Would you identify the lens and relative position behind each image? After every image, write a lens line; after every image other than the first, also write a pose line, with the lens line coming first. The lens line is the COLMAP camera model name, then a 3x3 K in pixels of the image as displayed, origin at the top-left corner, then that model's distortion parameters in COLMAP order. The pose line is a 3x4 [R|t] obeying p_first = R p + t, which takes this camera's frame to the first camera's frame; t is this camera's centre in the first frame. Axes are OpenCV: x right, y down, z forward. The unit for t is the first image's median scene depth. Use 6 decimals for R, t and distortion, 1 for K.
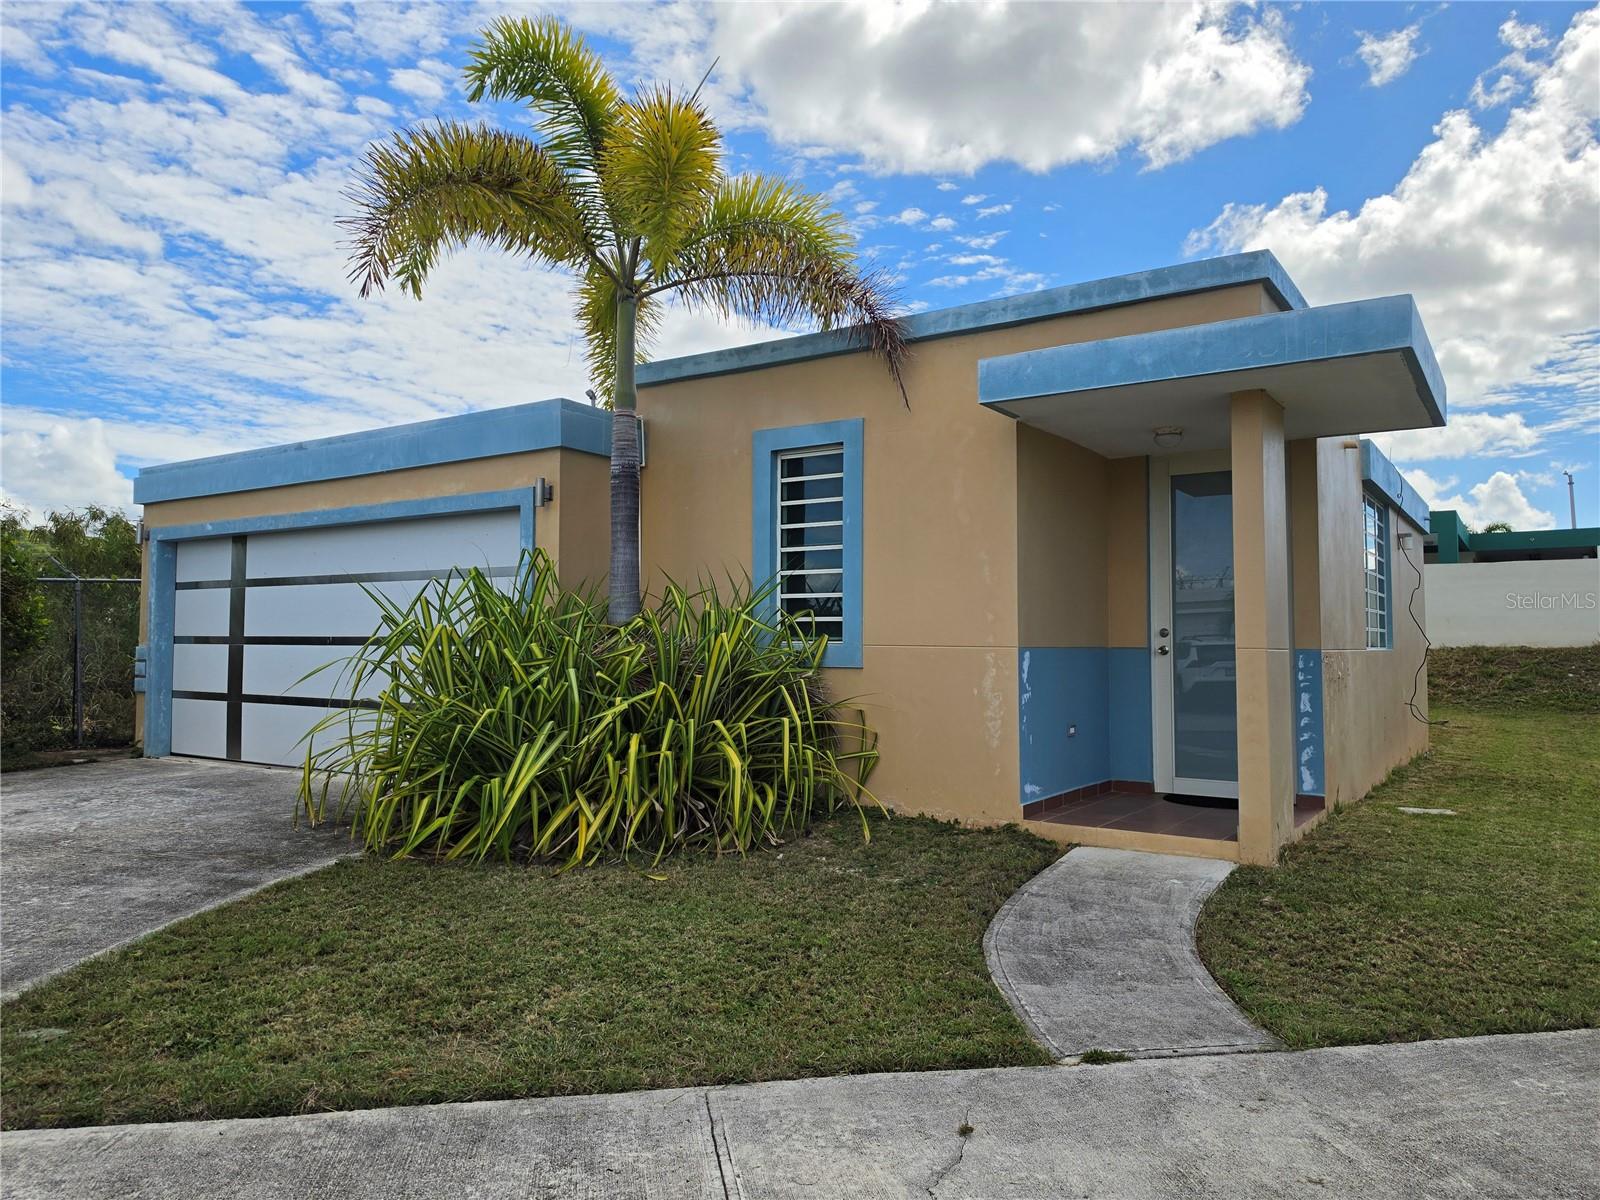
lens RADIAL K [[1081.2, 0, 795.0], [0, 1081.2, 590.1], [0, 0, 1]] dist [-0.002469, -0.023618]
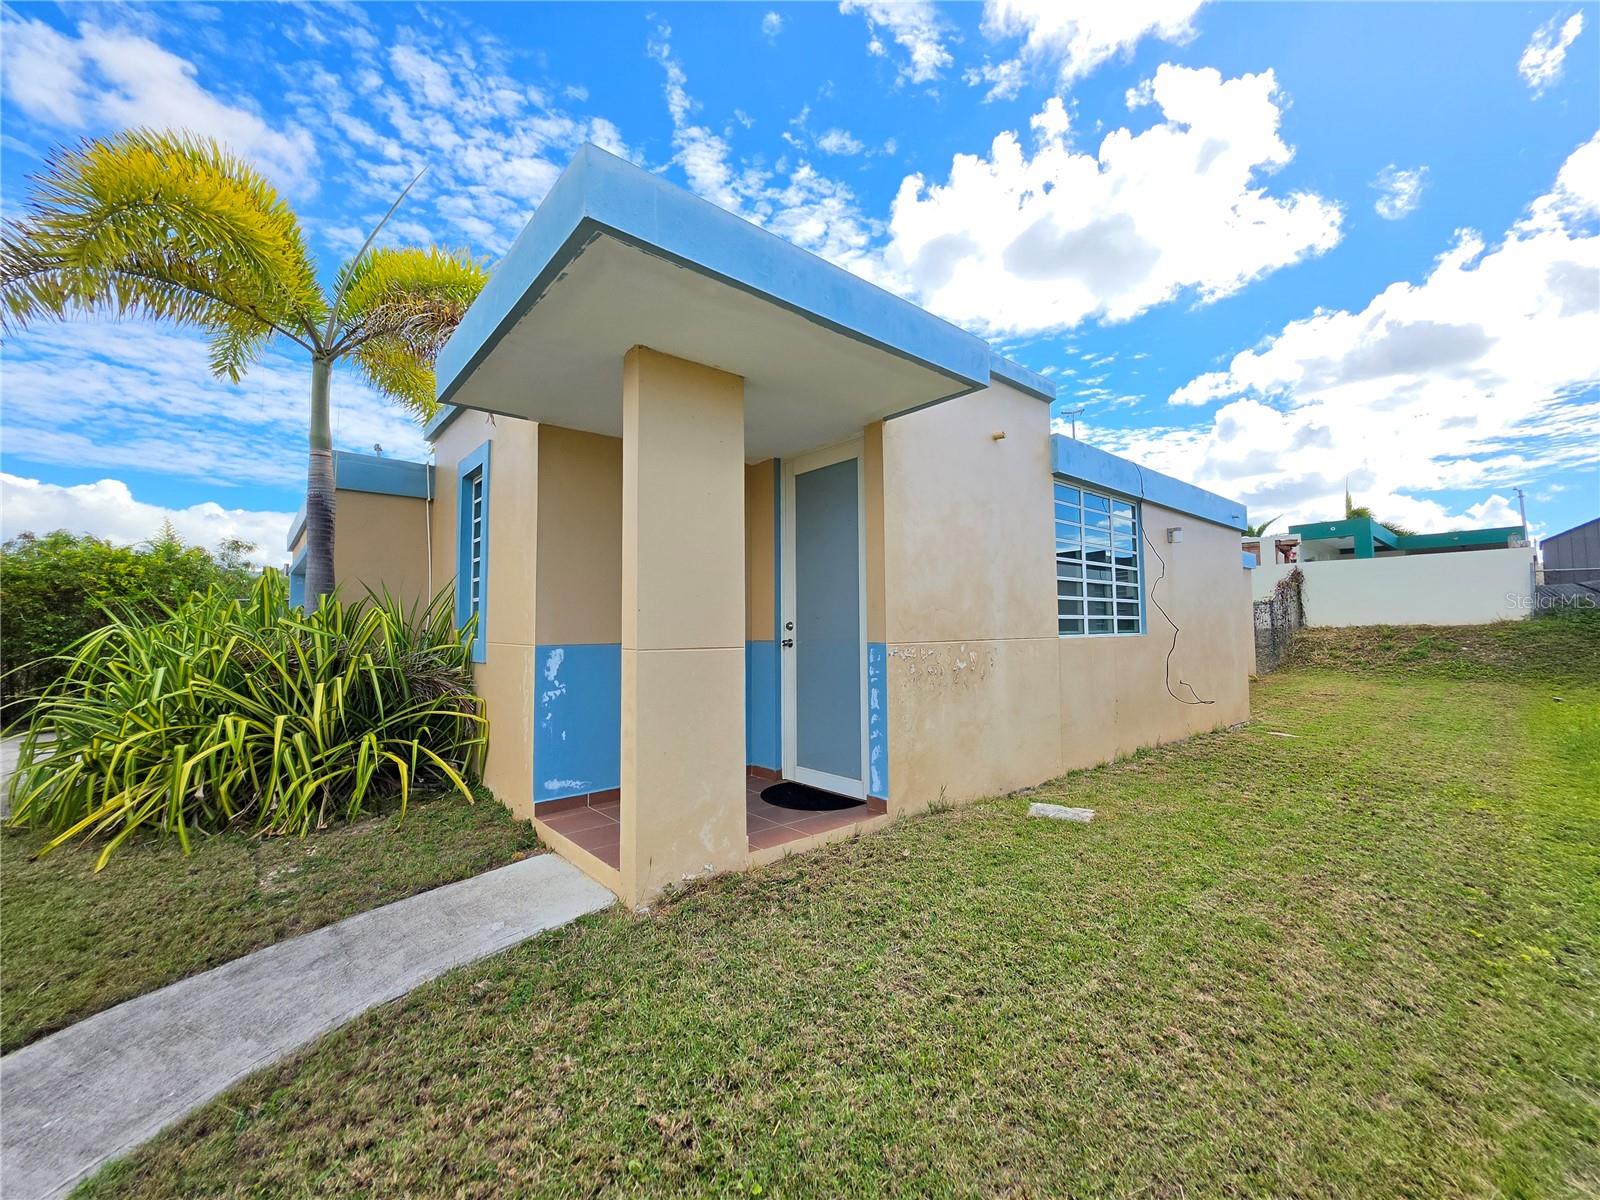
lens RADIAL K [[637.1, 0, 806.5], [0, 637.1, 611.8], [0, 0, 1]] dist [0.002281, -0.000029]
pose [[0.969699, -0.022896, -0.243229, 0.505816], [0.028710, 0.999380, 0.020385, 0.013464], [0.242612, -0.026751, 0.969755, 0.407260]]
